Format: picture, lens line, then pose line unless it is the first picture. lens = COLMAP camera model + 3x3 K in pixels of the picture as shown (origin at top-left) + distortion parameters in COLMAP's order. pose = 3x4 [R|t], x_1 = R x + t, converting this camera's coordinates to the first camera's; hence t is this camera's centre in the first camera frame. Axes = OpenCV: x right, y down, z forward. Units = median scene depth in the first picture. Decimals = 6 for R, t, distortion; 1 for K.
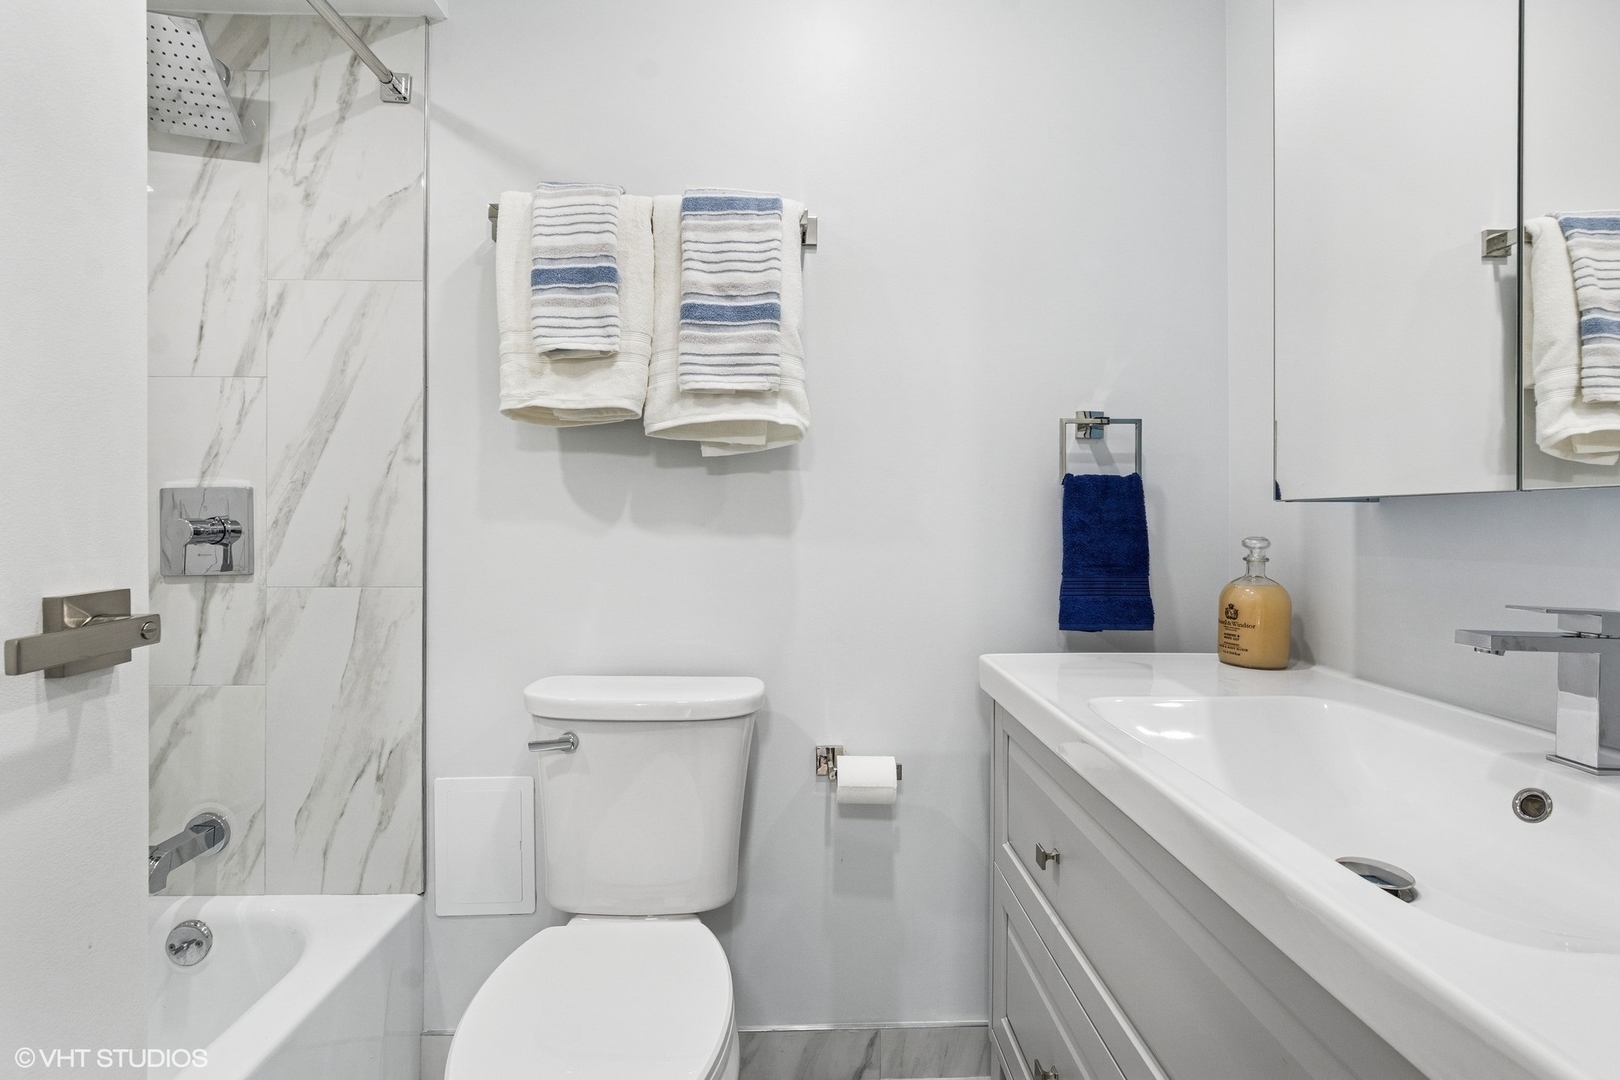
lens RADIAL K [[733.0, 0, 801.6], [0, 733.0, 519.6], [0, 0, 1]] dist [0.010261, -0.019161]
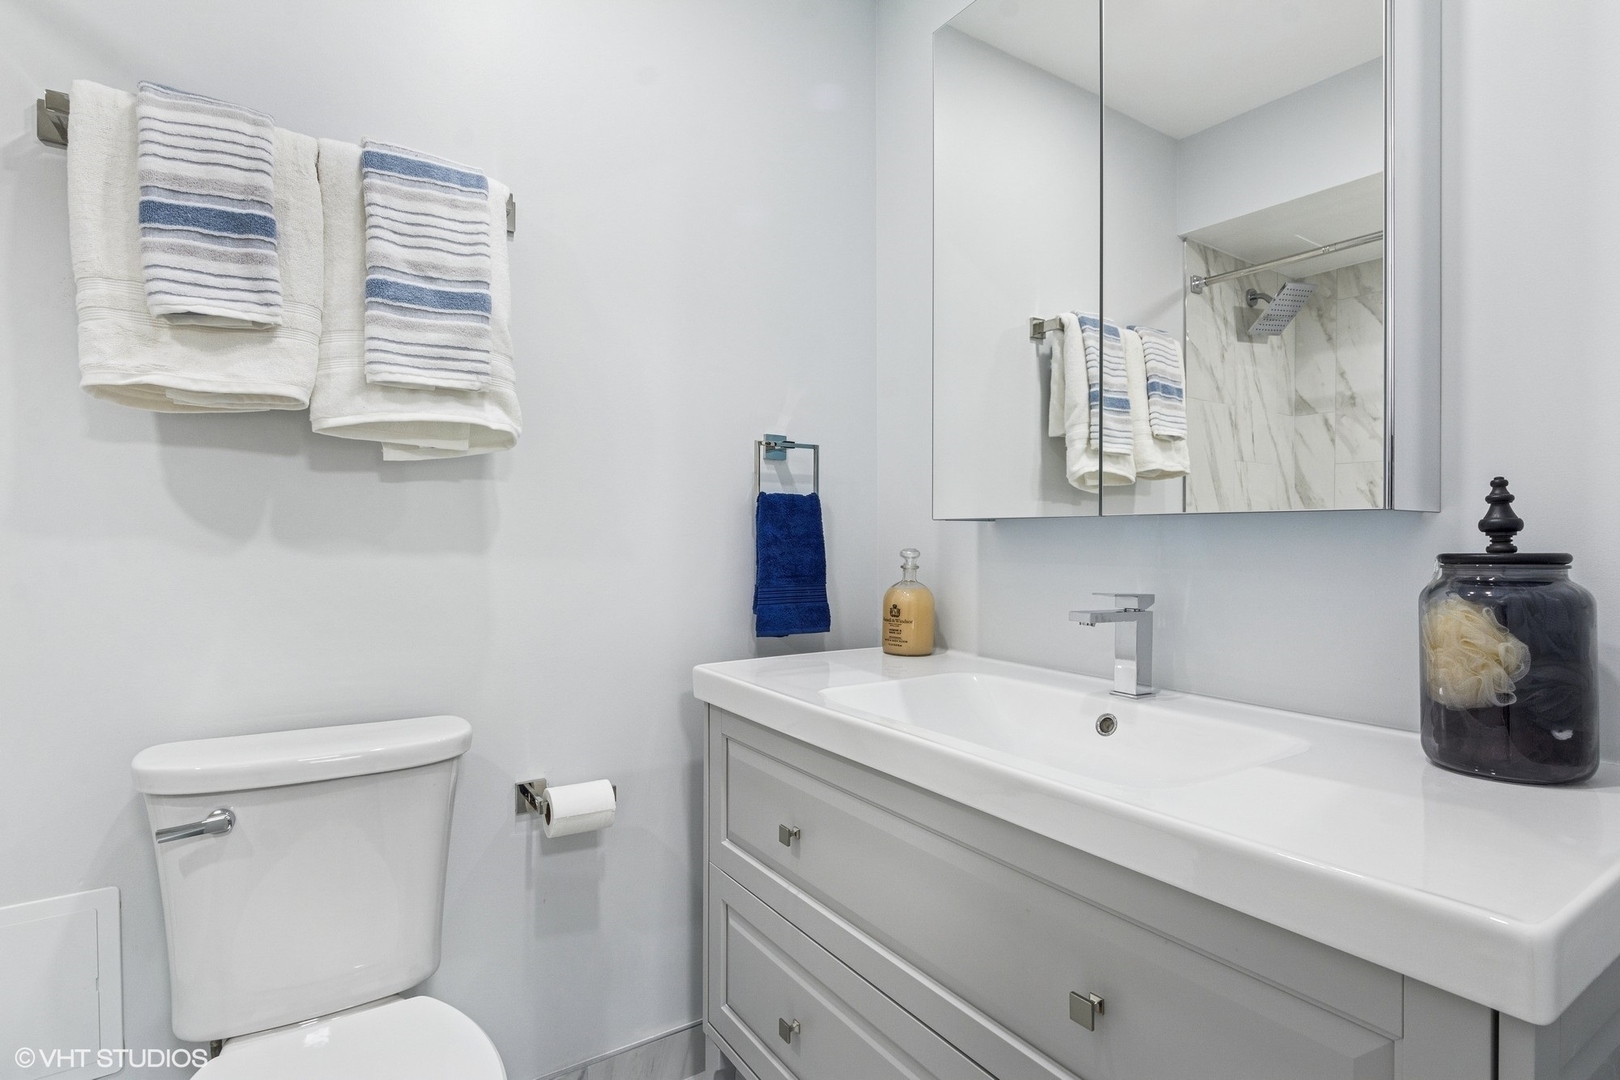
lens RADIAL K [[814.4, 0, 810.0], [0, 814.4, 540.0], [0, 0, 1]] dist [-0.010026, -0.001182]
pose [[0.847497, -0.005605, 0.530771, -0.226603], [0.001272, 0.999963, 0.008529, -0.002104], [-0.530799, -0.006554, 0.847472, -0.053918]]
